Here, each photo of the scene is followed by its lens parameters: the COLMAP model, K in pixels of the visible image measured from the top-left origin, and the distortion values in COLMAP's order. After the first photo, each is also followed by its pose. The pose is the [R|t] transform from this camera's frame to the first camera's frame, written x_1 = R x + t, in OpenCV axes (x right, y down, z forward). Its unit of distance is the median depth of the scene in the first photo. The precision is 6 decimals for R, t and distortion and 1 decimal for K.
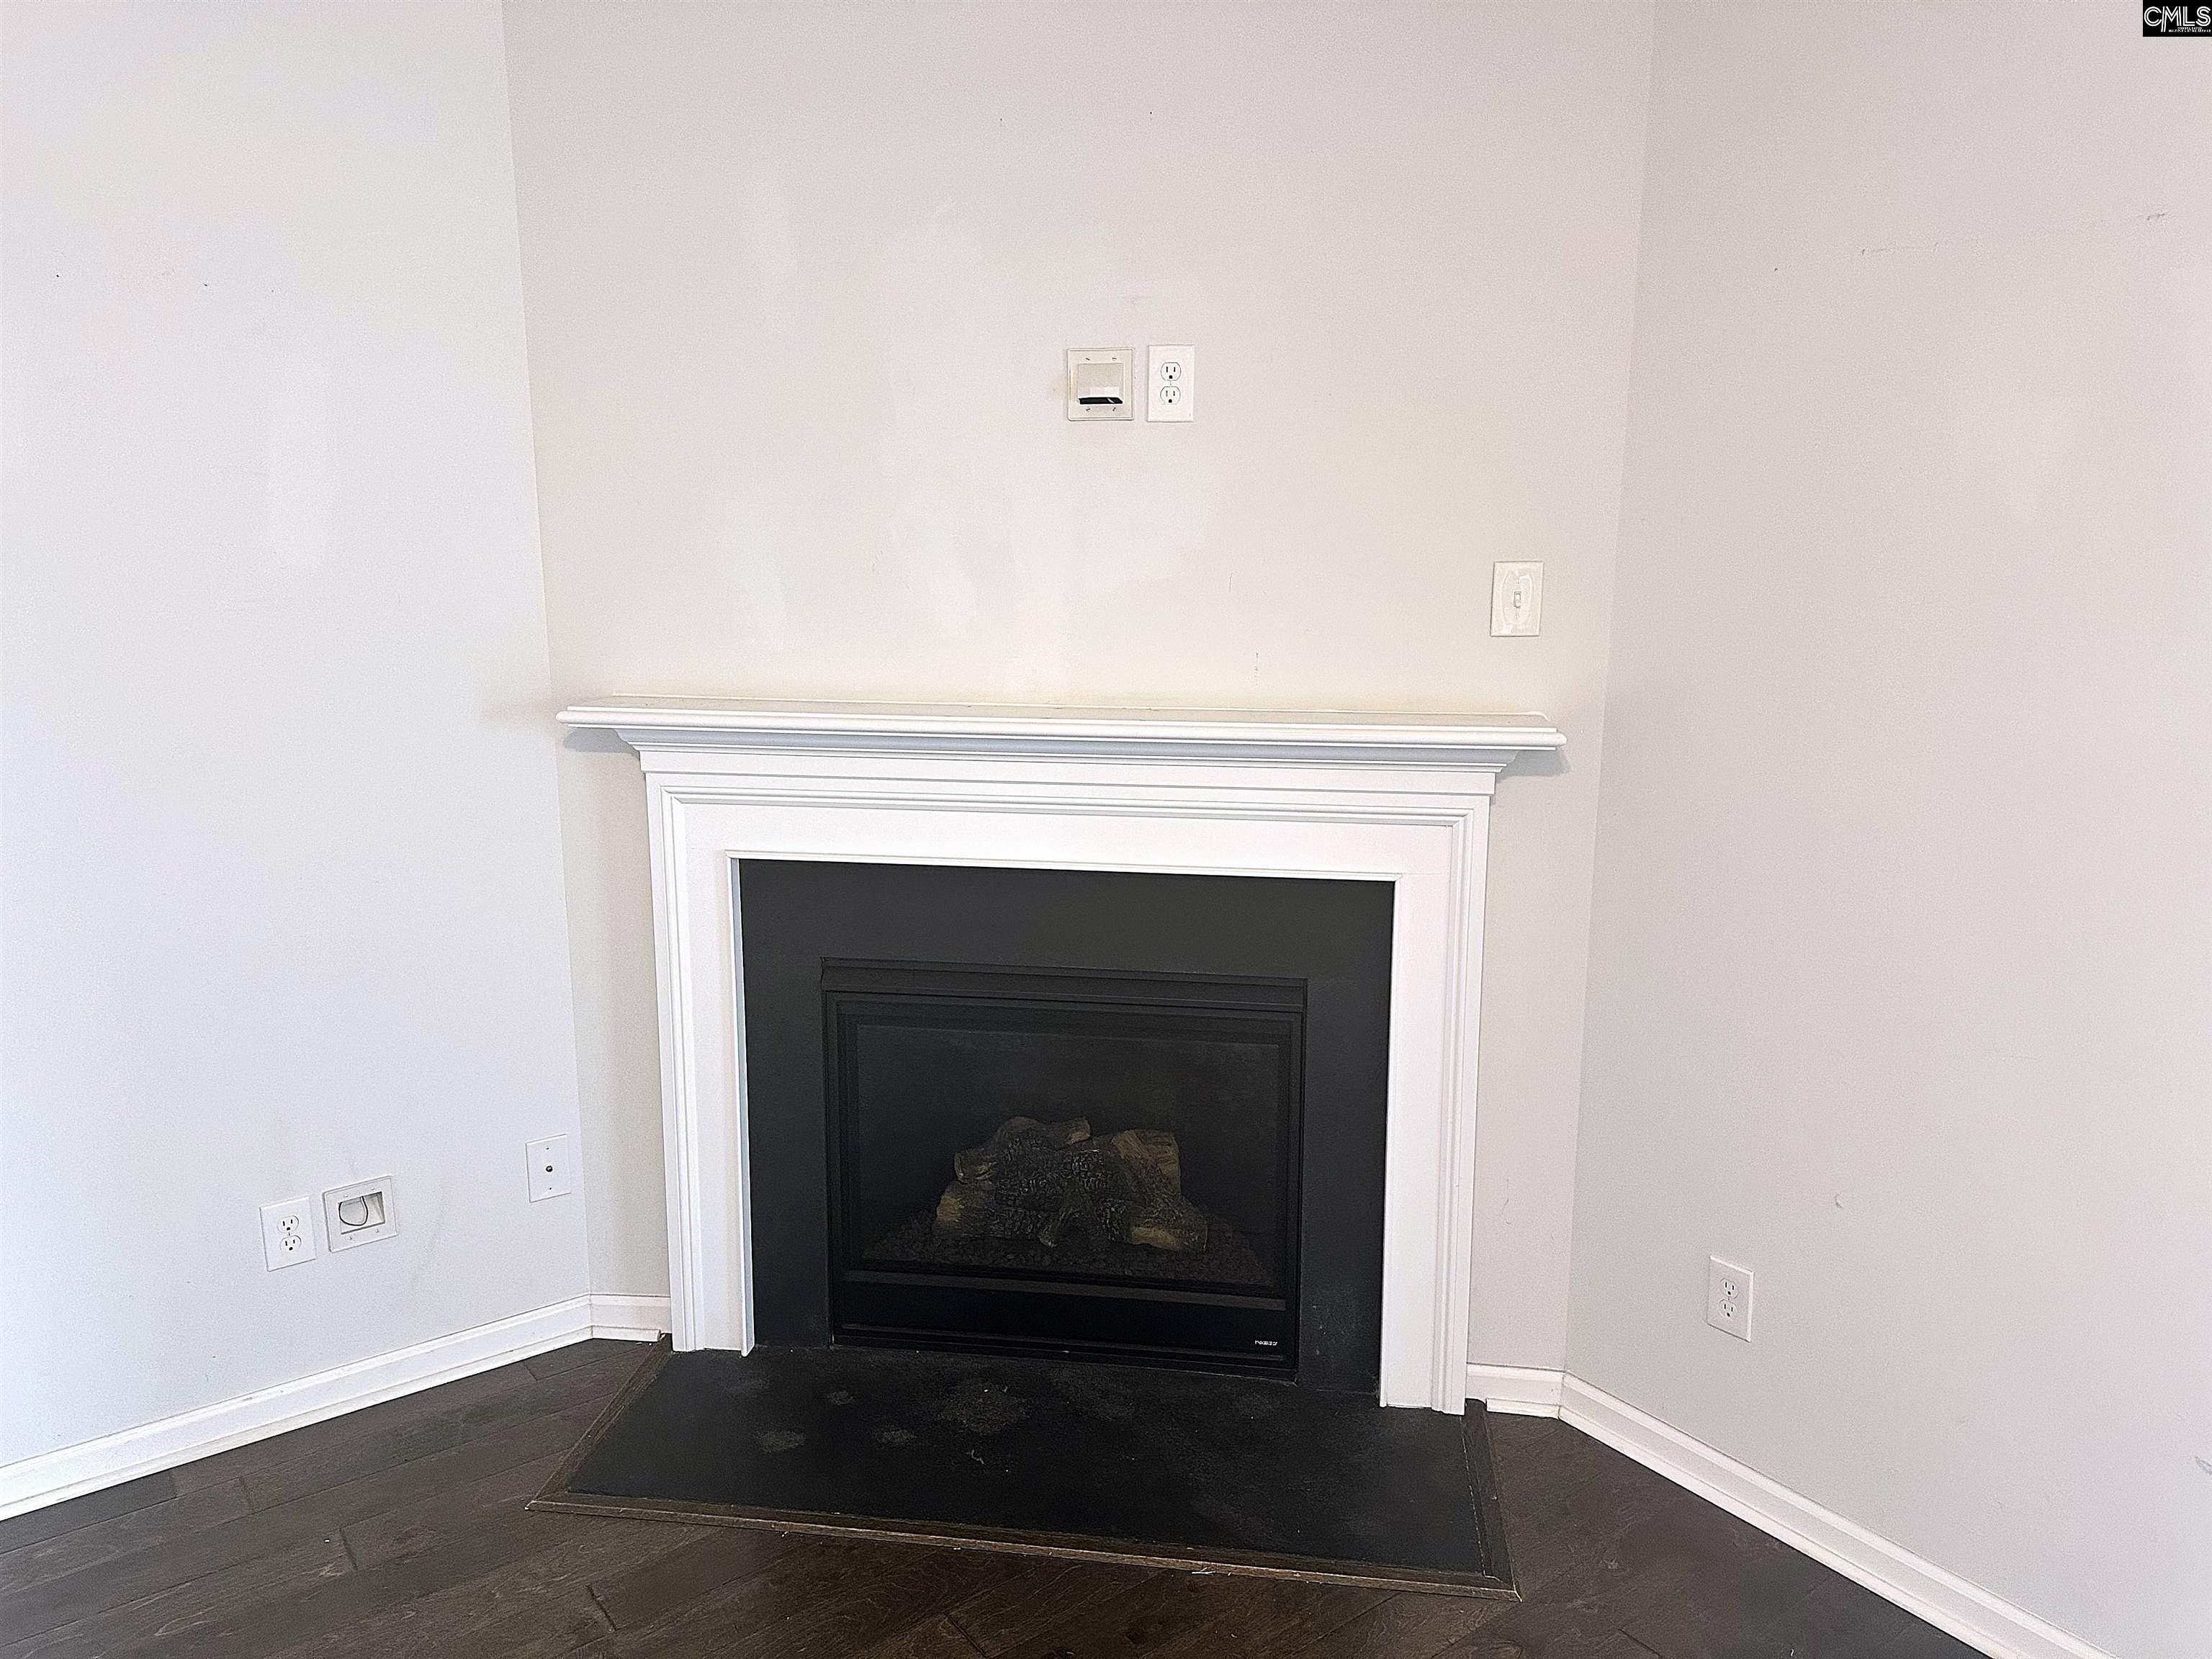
lens RADIAL K [[1557.2, 0, 1076.9], [0, 1557.2, 829.8], [0, 0, 1]] dist [0.145732, -0.246913]
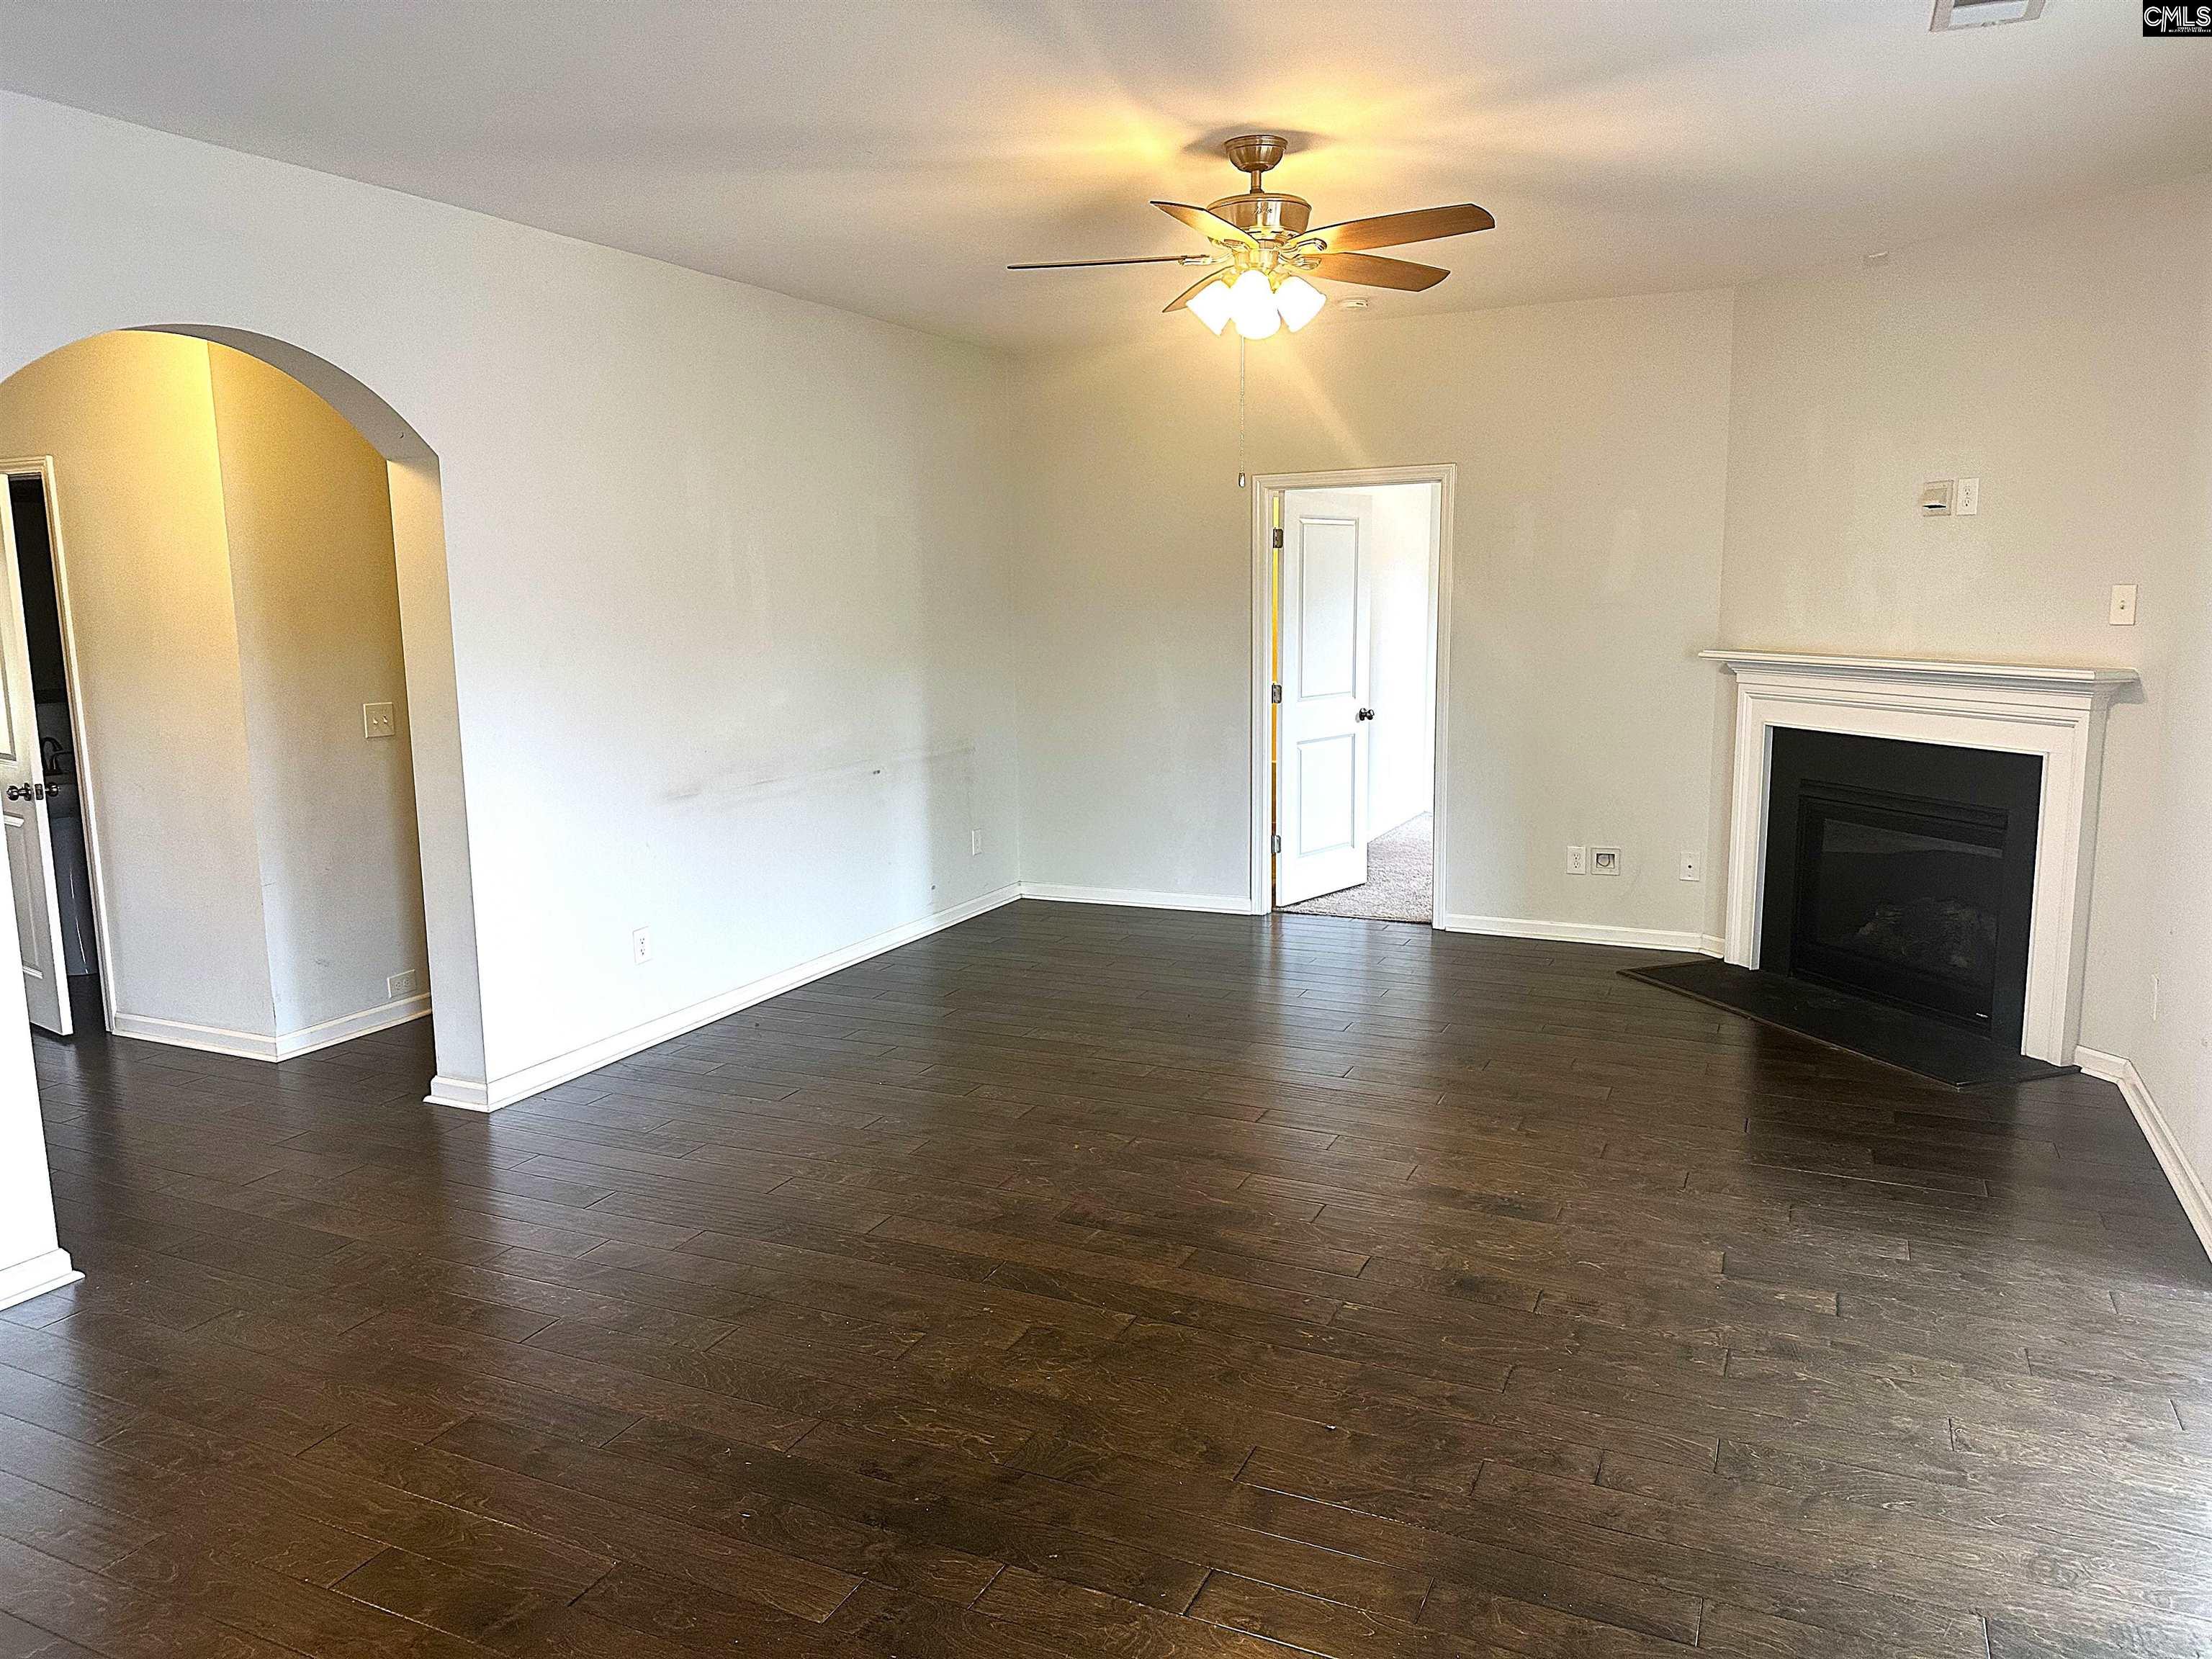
lens RADIAL K [[1557.2, 0, 1076.9], [0, 1557.2, 829.8], [0, 0, 1]] dist [0.145732, -0.246913]
pose [[0.460638, 0.130287, -0.877974, 1.286526], [-0.174550, 0.983149, 0.054316, 0.208982], [0.870256, 0.128230, 0.475618, -0.844118]]
